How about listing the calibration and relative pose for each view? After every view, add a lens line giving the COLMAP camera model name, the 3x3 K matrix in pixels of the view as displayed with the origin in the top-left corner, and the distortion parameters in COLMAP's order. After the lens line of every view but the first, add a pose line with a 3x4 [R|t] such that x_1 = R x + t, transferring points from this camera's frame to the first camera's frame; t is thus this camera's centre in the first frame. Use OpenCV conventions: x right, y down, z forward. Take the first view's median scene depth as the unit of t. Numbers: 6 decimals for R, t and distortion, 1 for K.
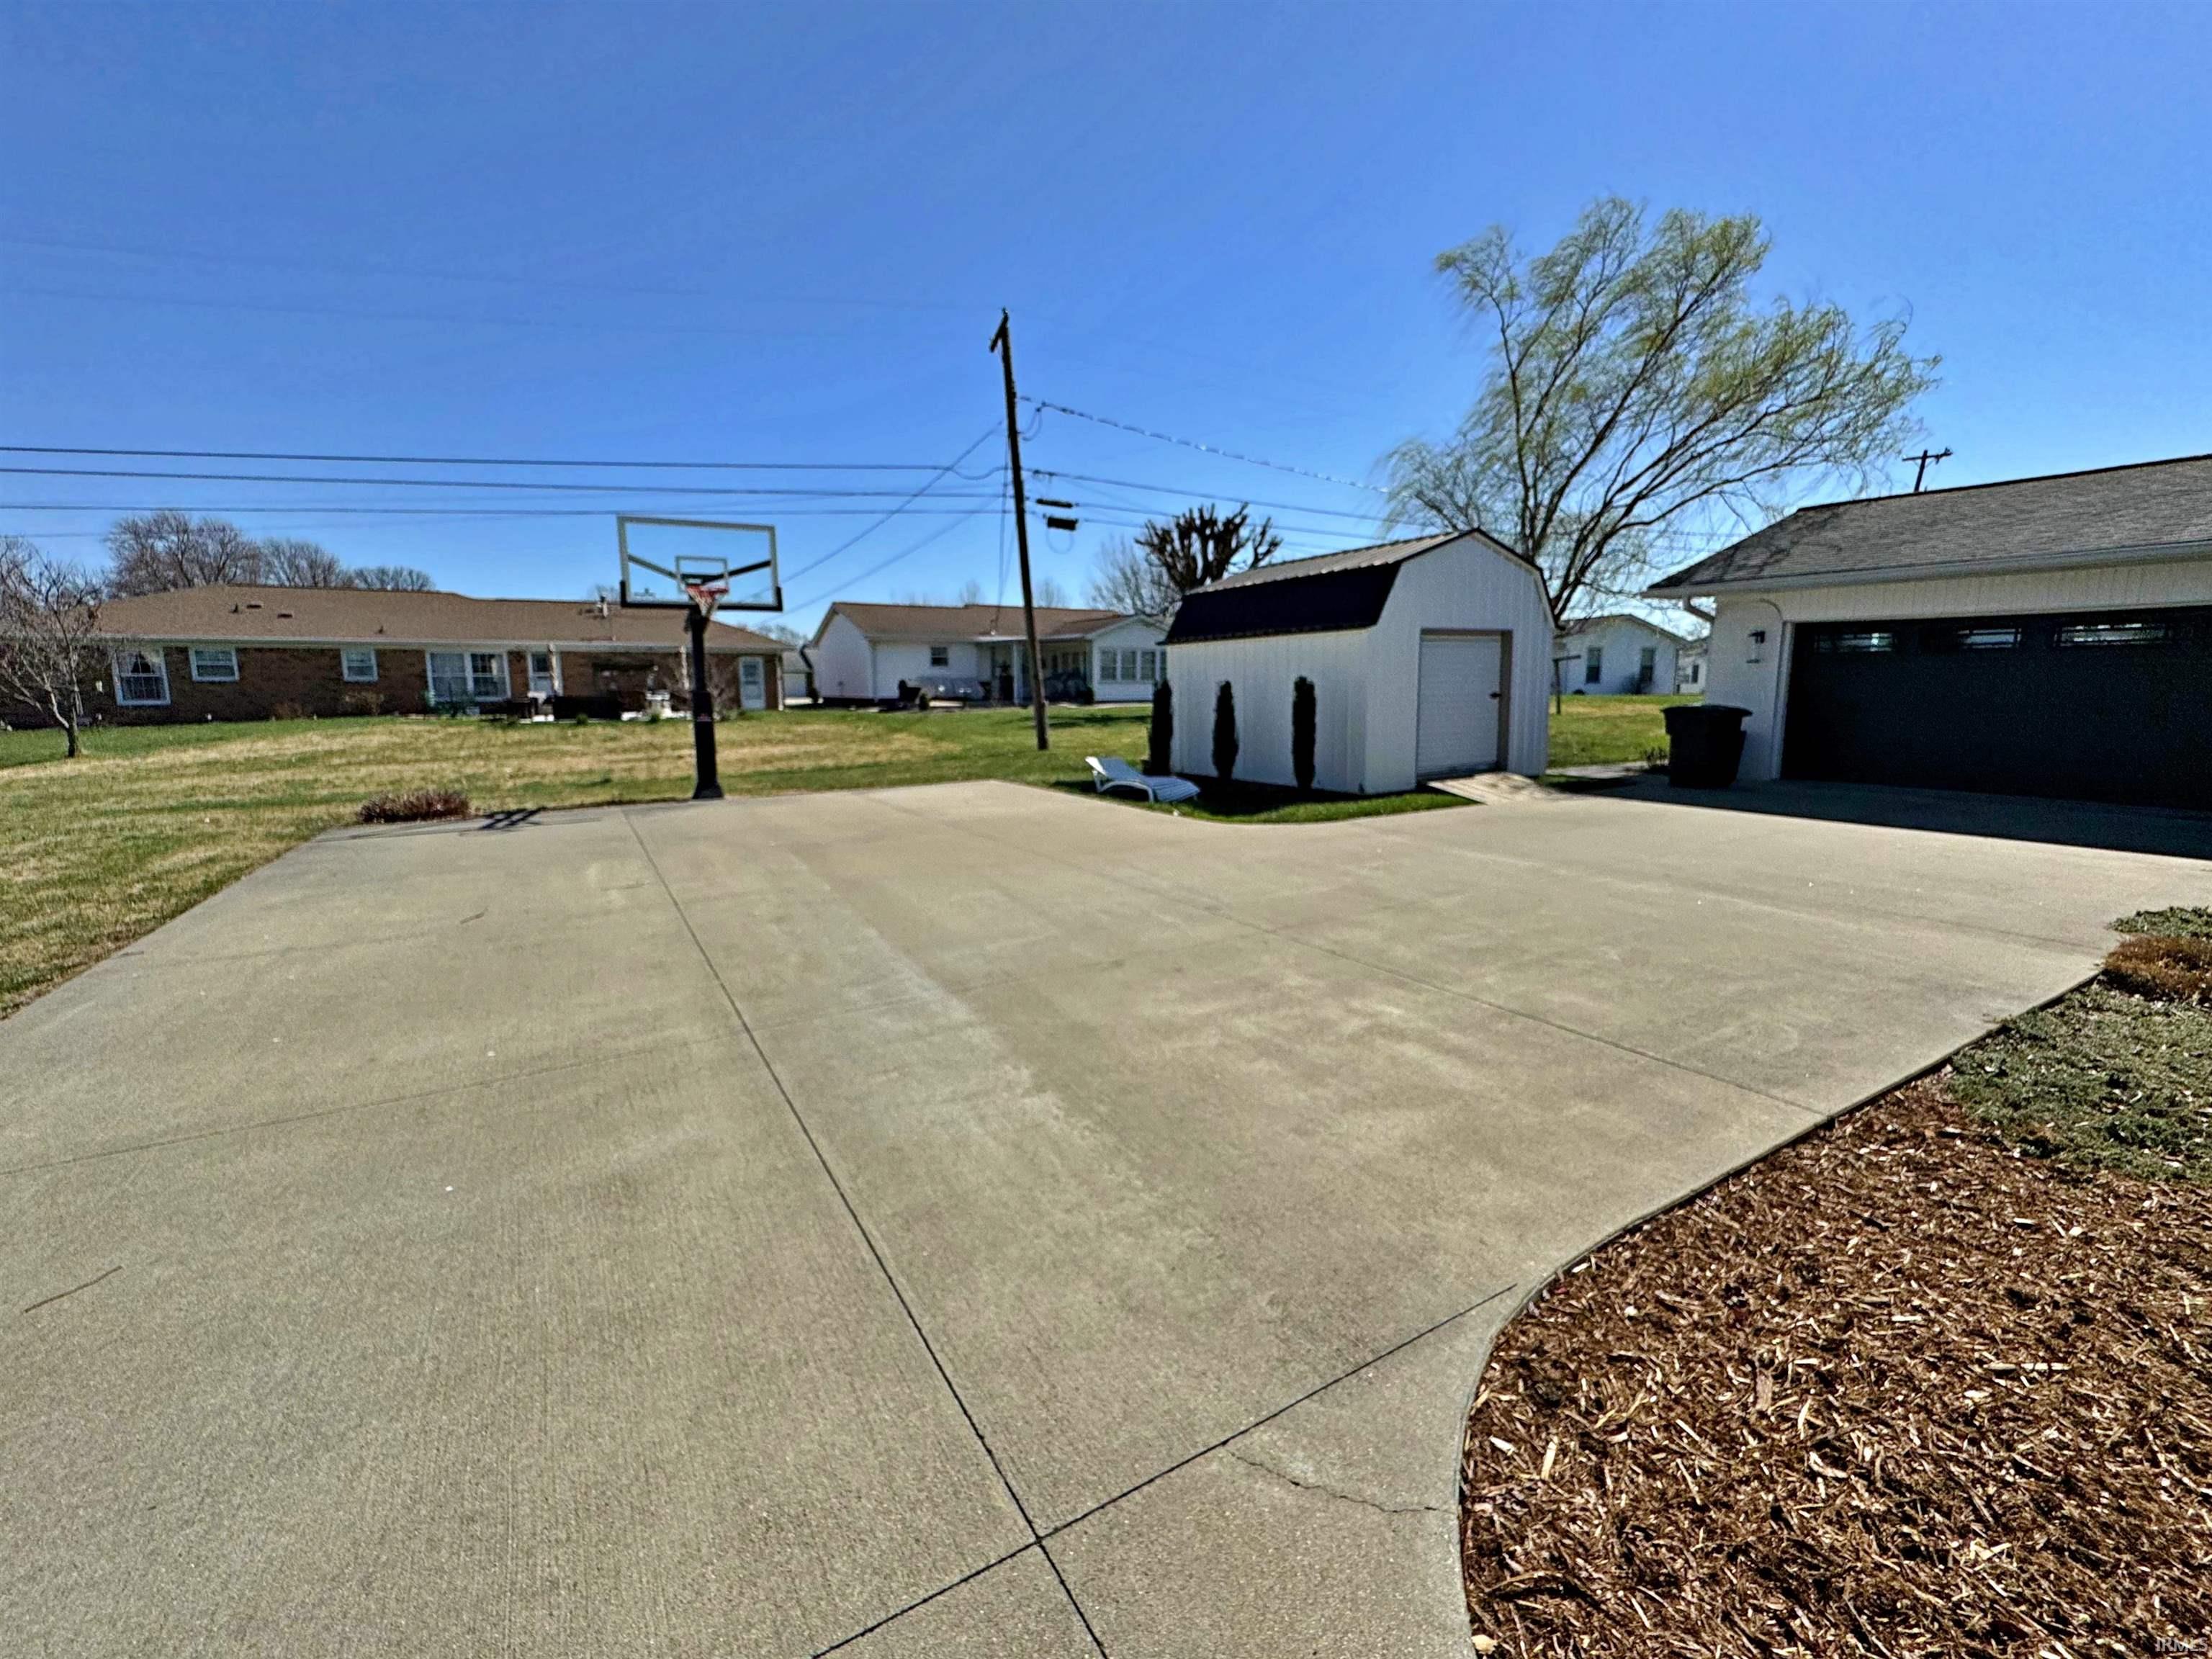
lens RADIAL K [[914.4, 0, 1102.9], [0, 914.4, 833.2], [0, 0, 1]] dist [-0.013043, 0.000387]
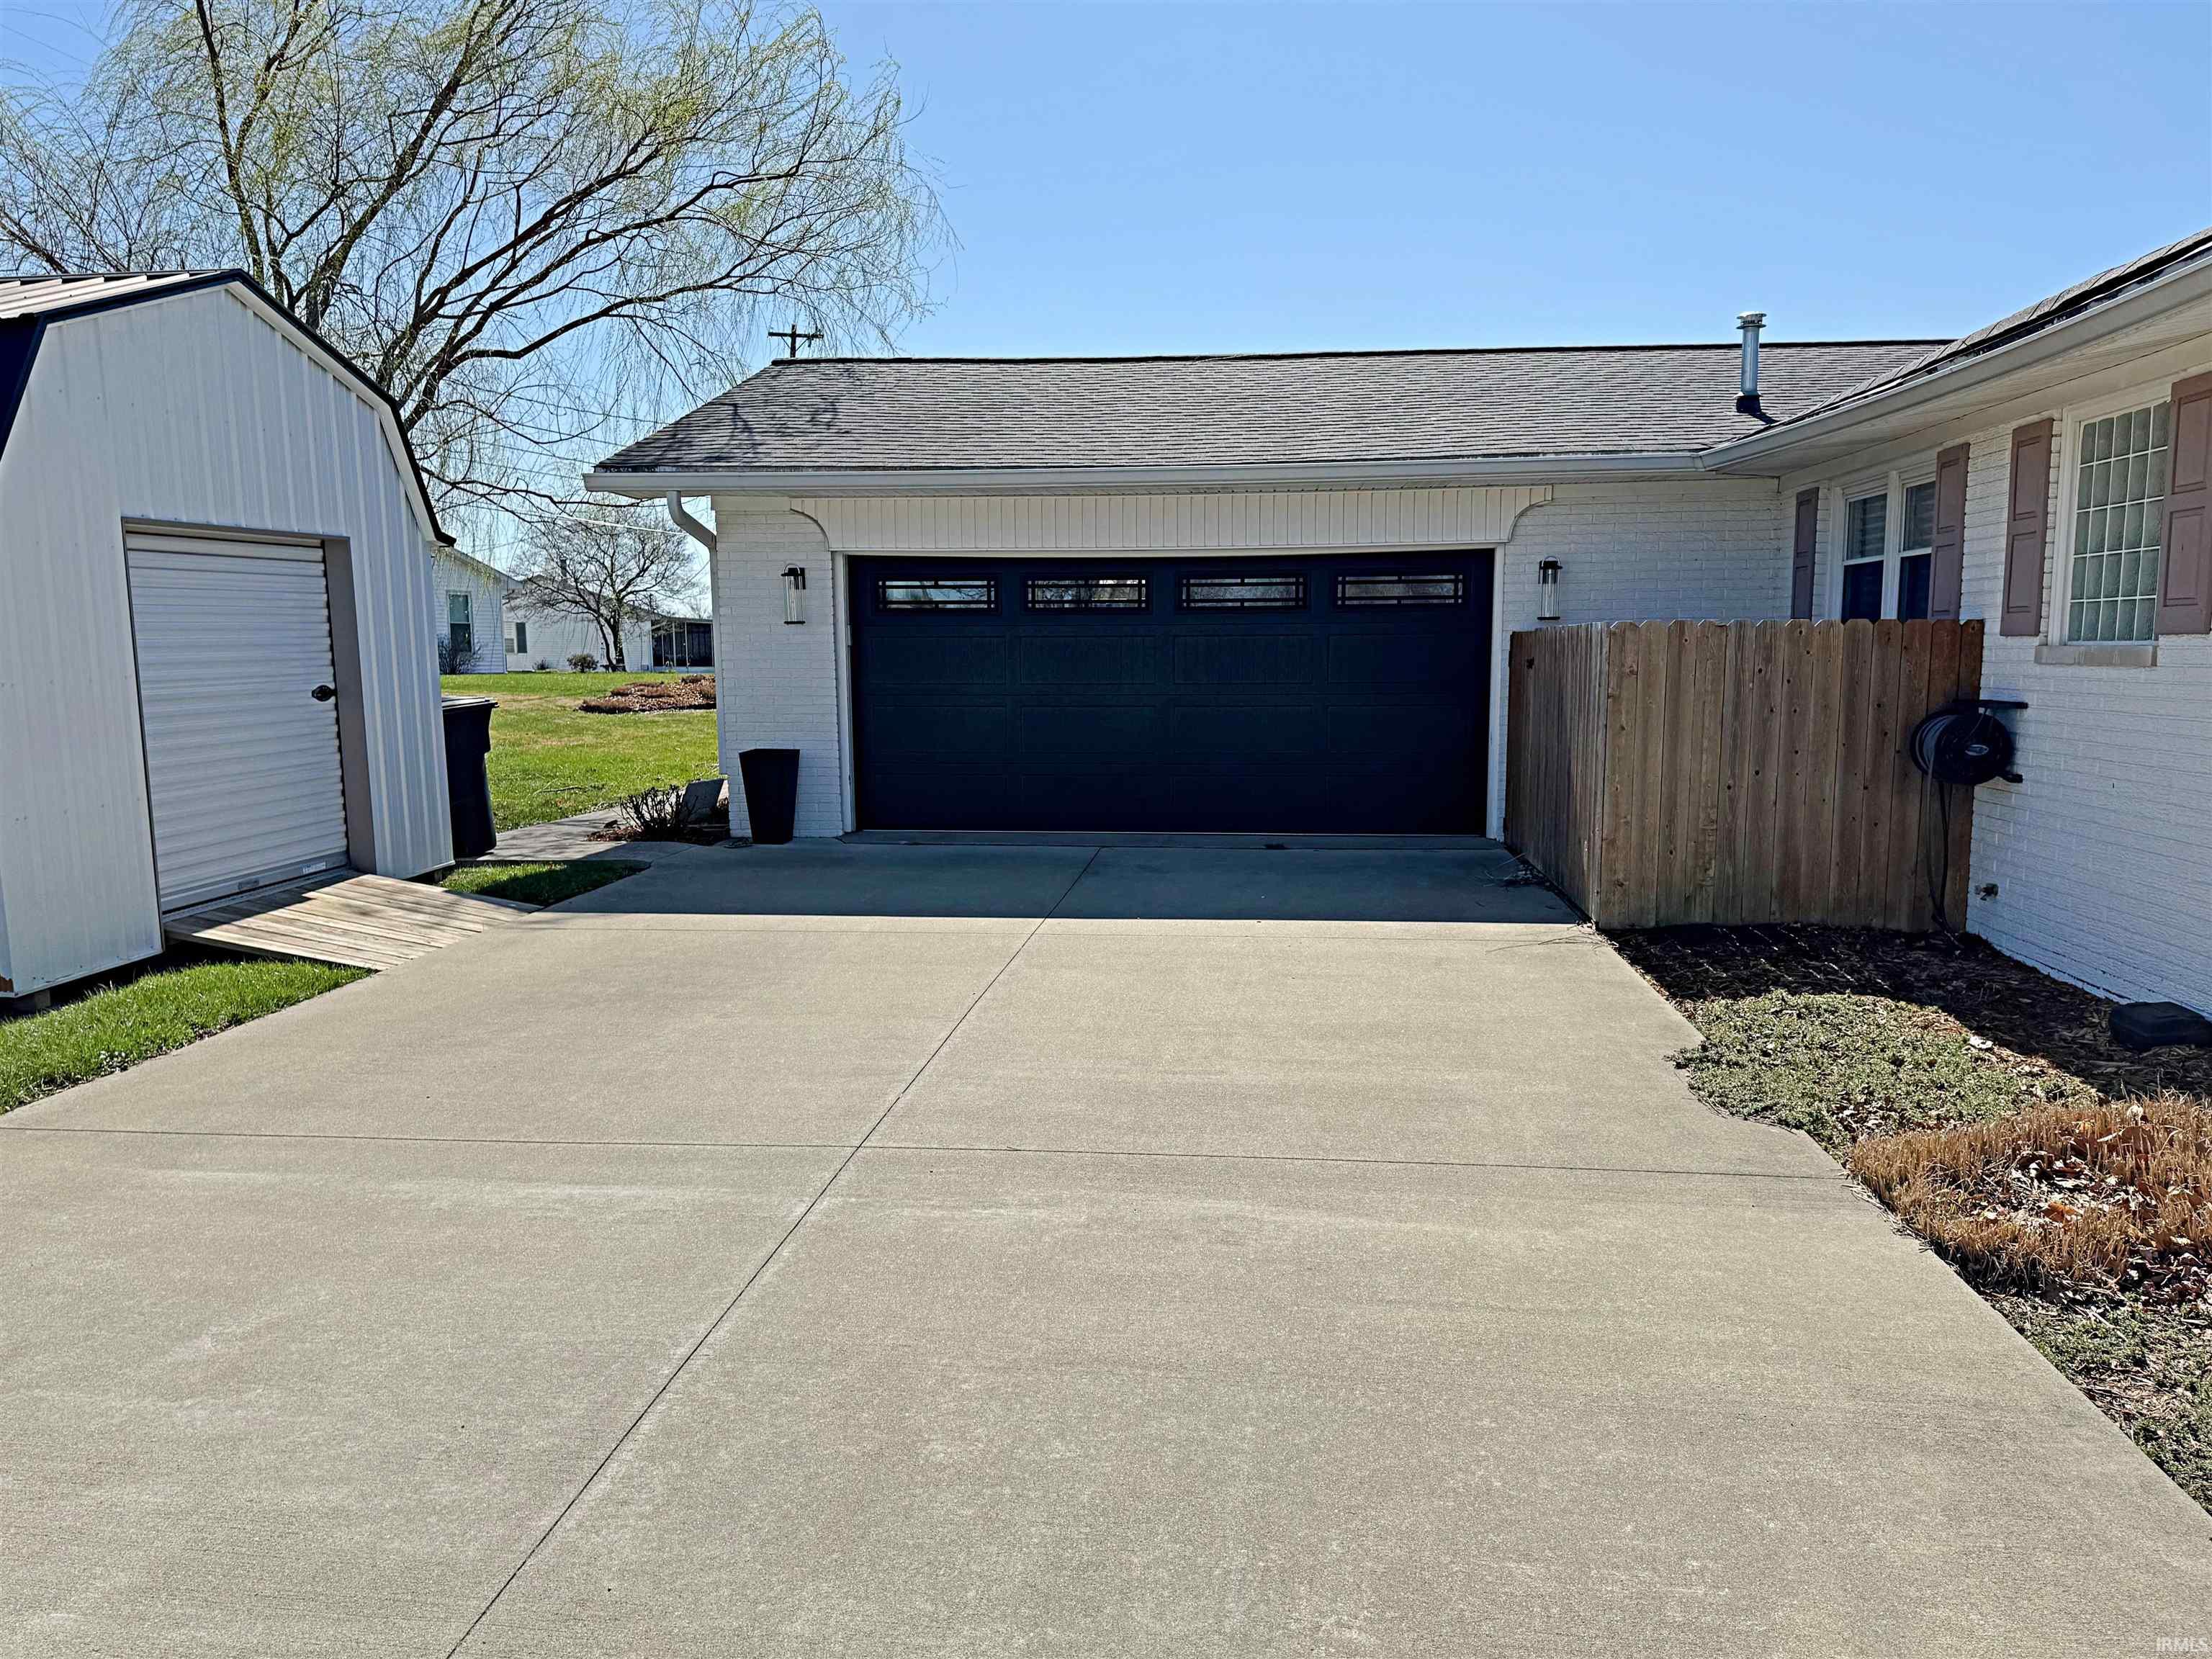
lens RADIAL K [[1575.5, 0, 1112.9], [0, 1575.5, 831.9], [0, 0, 1]] dist [0.025139, -0.018250]
pose [[0.583192, -0.090005, 0.807333, 0.051554], [0.129141, 0.991476, 0.017246, -0.054299], [-0.802004, 0.094202, 0.589844, 0.291355]]
